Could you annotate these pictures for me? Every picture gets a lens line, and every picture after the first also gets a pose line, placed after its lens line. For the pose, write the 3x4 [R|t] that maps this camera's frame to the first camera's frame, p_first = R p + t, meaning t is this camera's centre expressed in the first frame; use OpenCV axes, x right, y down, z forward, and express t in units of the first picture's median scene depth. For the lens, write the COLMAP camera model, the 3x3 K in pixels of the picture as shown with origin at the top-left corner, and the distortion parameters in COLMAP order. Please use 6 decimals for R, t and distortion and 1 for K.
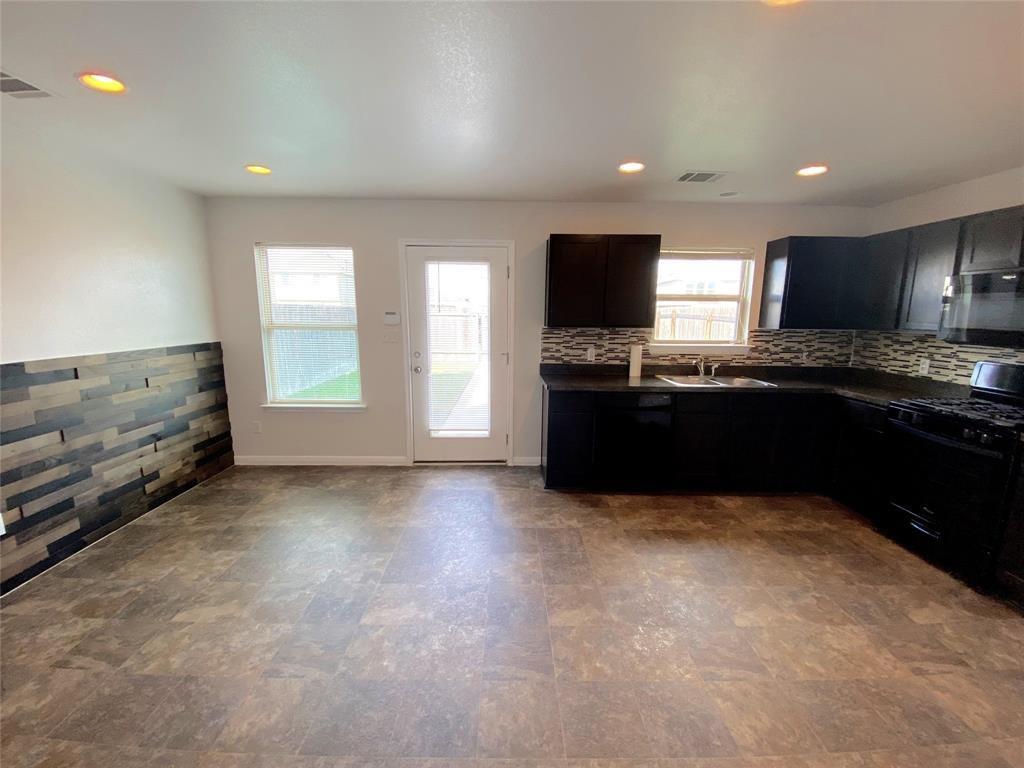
lens RADIAL K [[420.1, 0, 512.0], [0, 420.1, 384.0], [0, 0, 1]] dist [-0.001345, -0.000480]
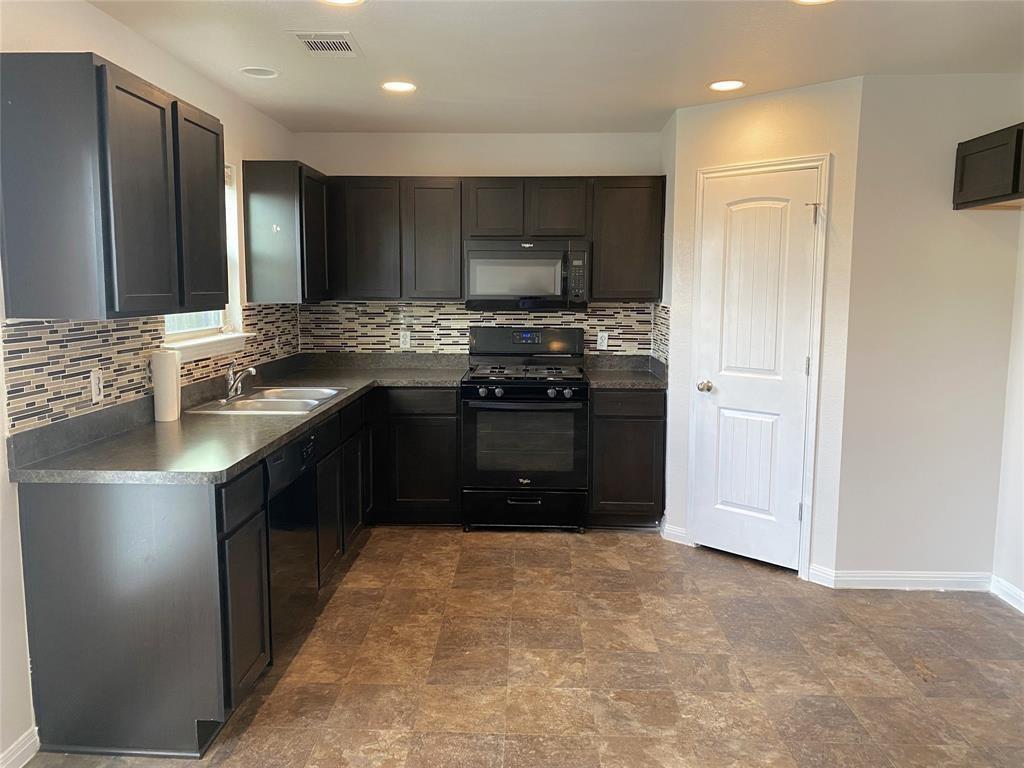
lens RADIAL K [[759.9, 0, 512.0], [0, 759.9, 384.0], [0, 0, 1]] dist [0.001261, 0.000542]
pose [[0.042445, -0.137057, 0.989653, -0.541541], [0.162579, 0.978291, 0.128511, -0.112829], [-0.985782, 0.155442, 0.063806, 0.666841]]
